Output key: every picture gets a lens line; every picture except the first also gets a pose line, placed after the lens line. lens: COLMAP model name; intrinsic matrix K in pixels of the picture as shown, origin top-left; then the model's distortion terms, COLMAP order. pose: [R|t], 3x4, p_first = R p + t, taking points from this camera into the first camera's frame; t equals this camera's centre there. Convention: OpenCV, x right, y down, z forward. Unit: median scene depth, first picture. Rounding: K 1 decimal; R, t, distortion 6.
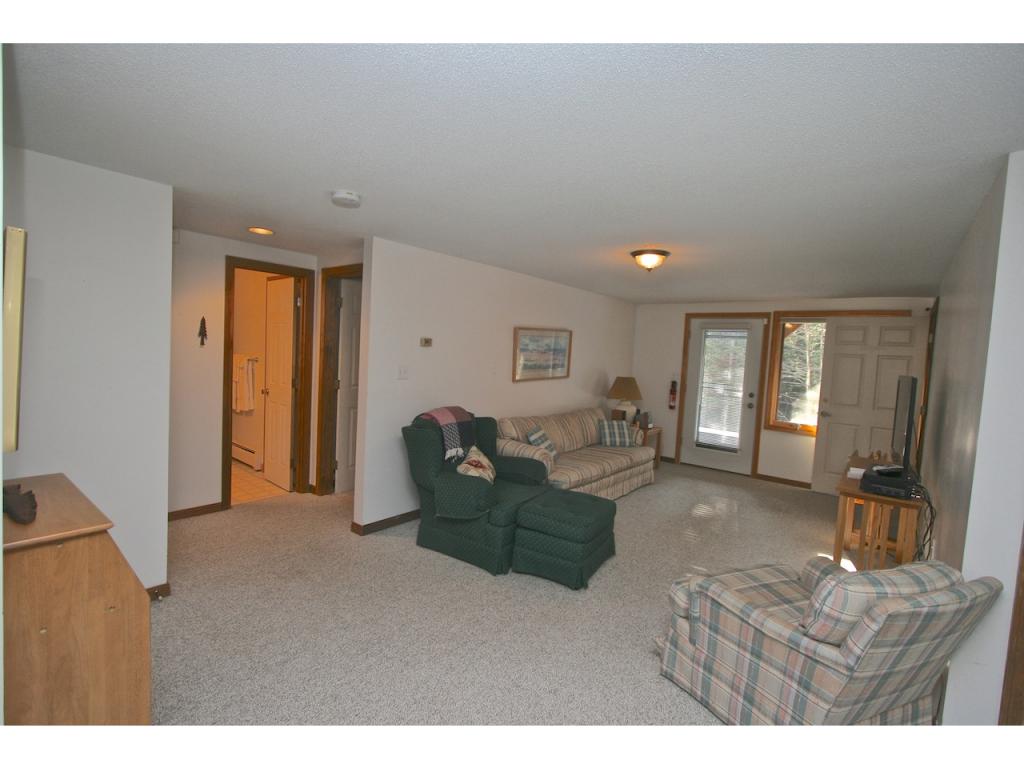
lens RADIAL K [[473.2, 0, 509.1], [0, 473.2, 379.4], [0, 0, 1]] dist [-0.020179, 0.004737]
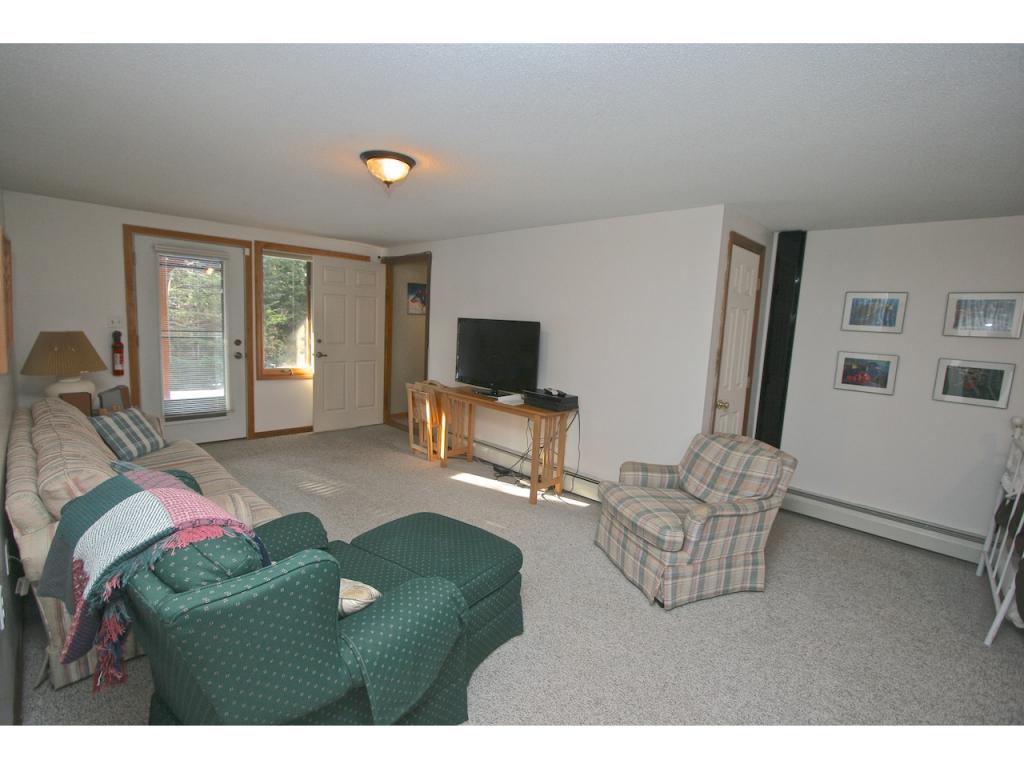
lens RADIAL K [[473.2, 0, 509.1], [0, 473.2, 379.4], [0, 0, 1]] dist [-0.020179, 0.004737]
pose [[0.088764, -0.175753, 0.980424, -0.264496], [0.009263, 0.984413, 0.175630, -0.043430], [-0.996010, -0.006508, 0.089008, 0.466029]]
